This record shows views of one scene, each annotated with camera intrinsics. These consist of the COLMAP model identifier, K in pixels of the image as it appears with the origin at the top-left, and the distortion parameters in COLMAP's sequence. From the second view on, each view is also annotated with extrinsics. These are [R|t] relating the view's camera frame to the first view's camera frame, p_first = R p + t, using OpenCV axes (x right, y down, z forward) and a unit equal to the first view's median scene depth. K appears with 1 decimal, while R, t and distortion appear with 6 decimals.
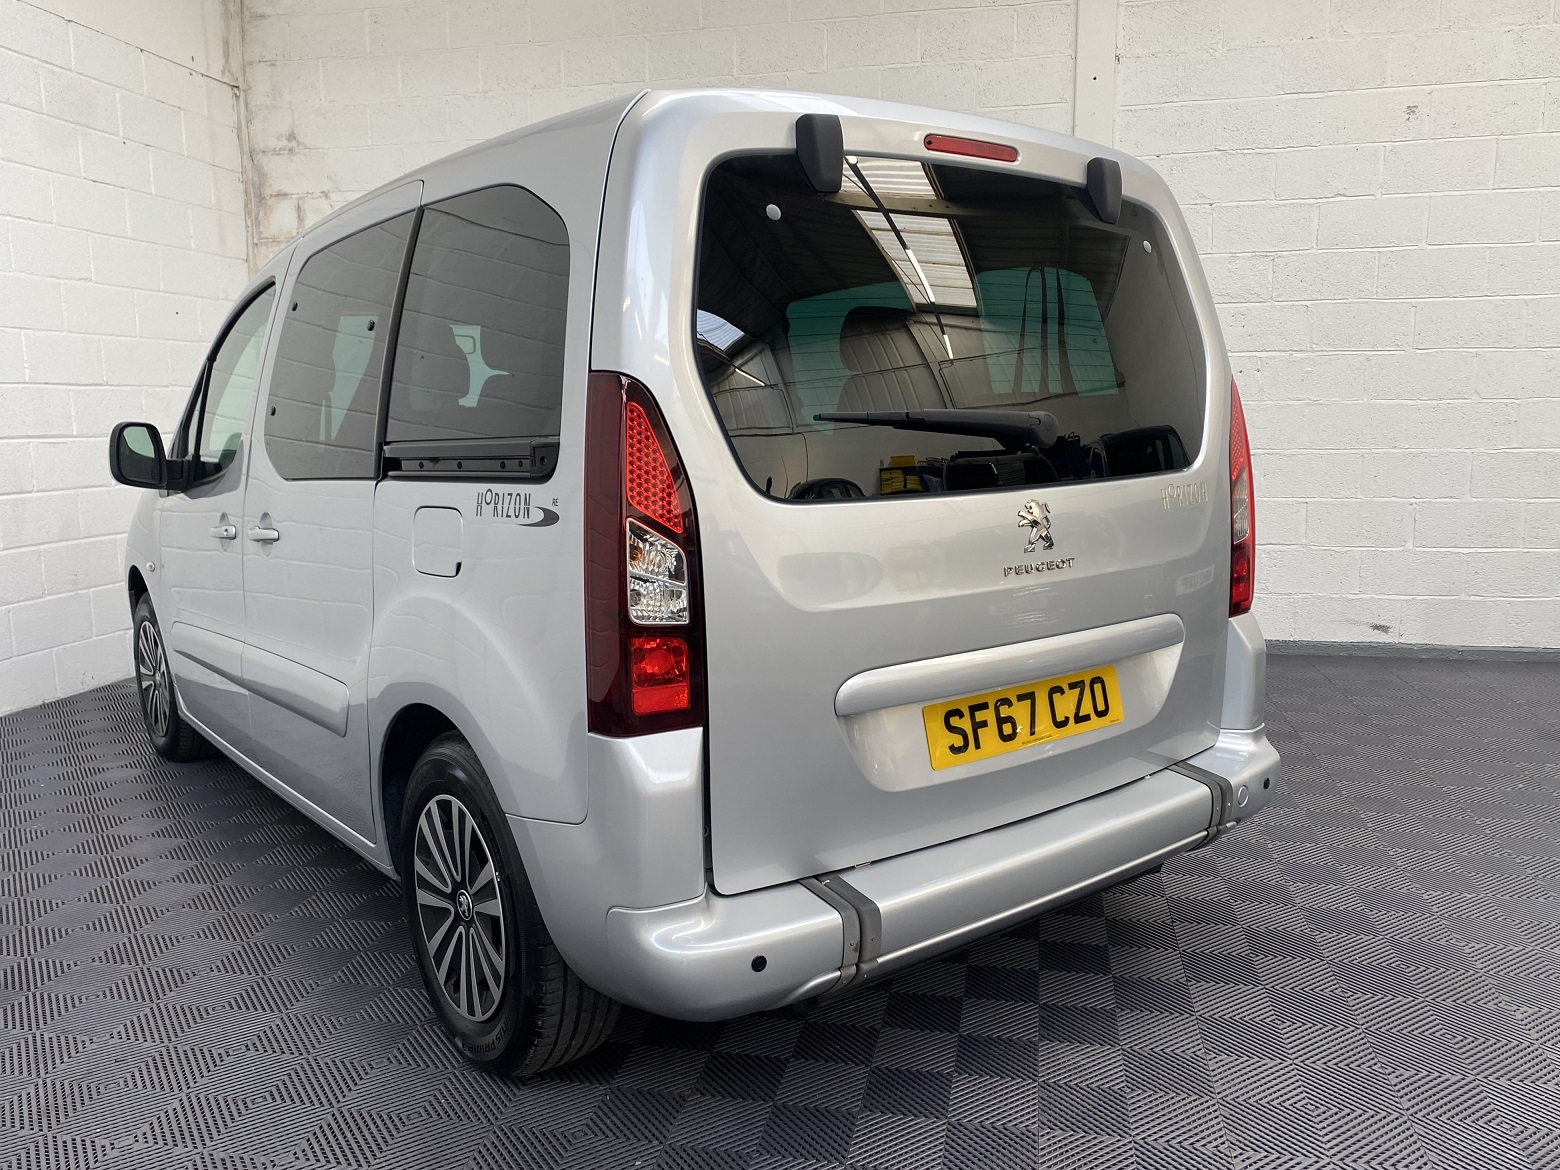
lens RADIAL K [[1275.7, 0, 787.3], [0, 1275.7, 578.6], [0, 0, 1]] dist [0.022322, -0.007635]
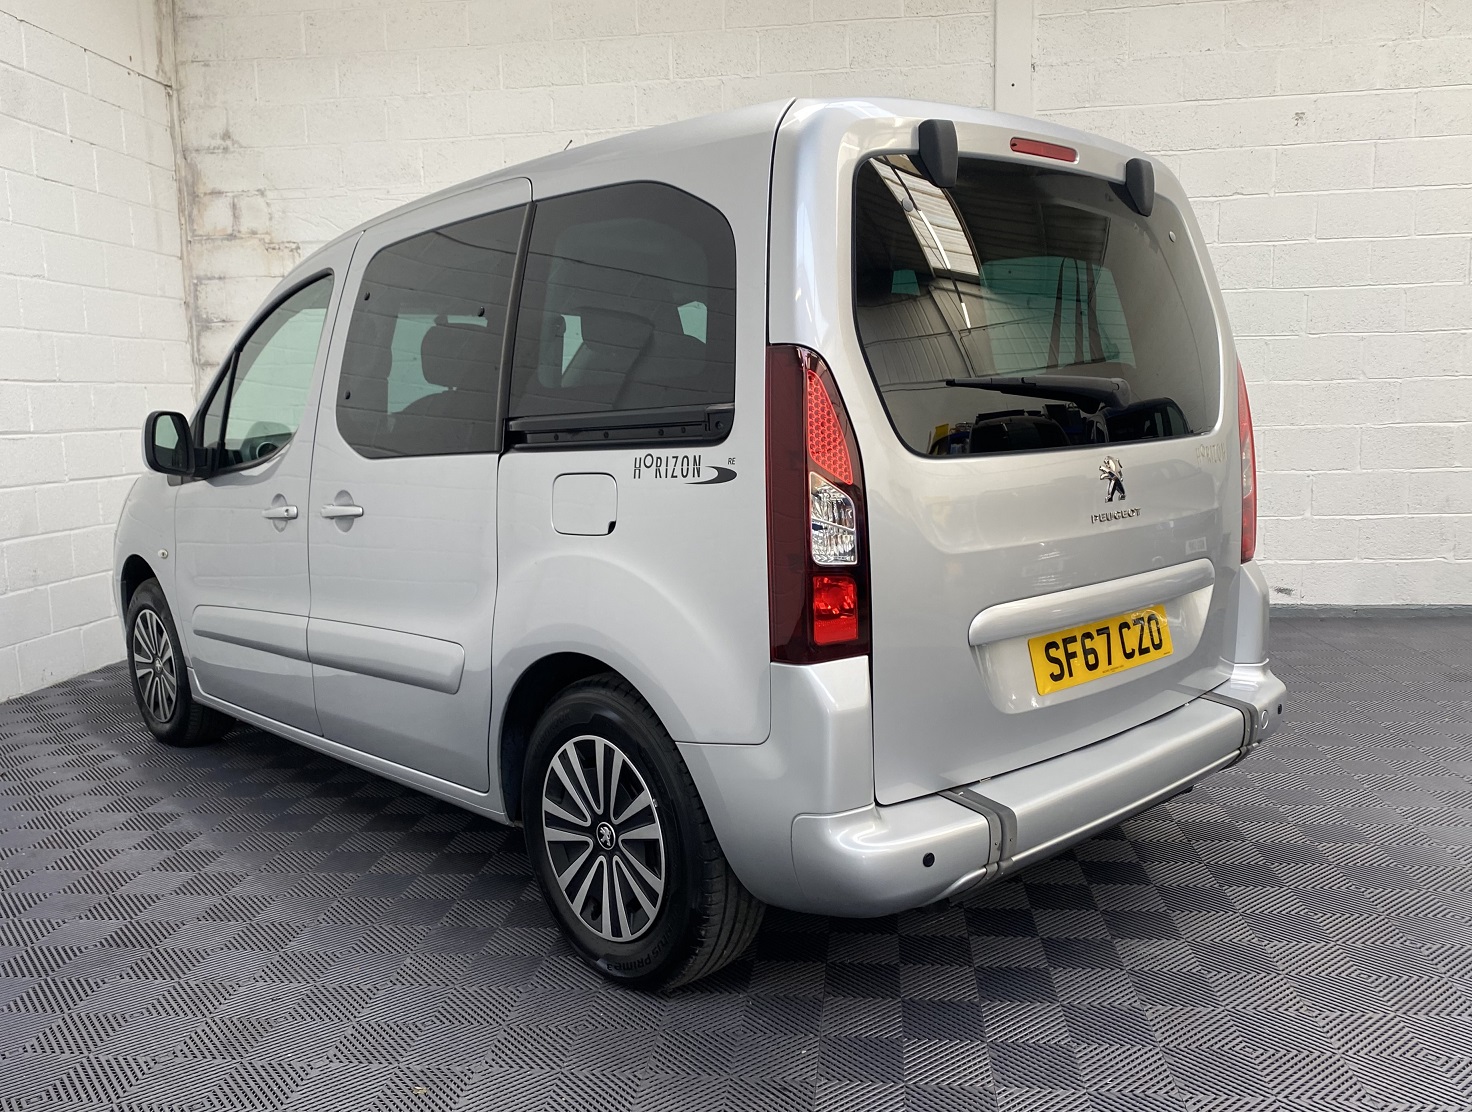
lens RADIAL K [[1278.7, 0, 736.0], [0, 1278.7, 556.0], [0, 0, 1]] dist [0.012874, 0.004493]
pose [[0.995995, -0.023910, 0.086149, -0.218409], [0.025281, 0.999570, -0.014855, 0.032101], [-0.085757, 0.016973, 0.996171, -0.099018]]
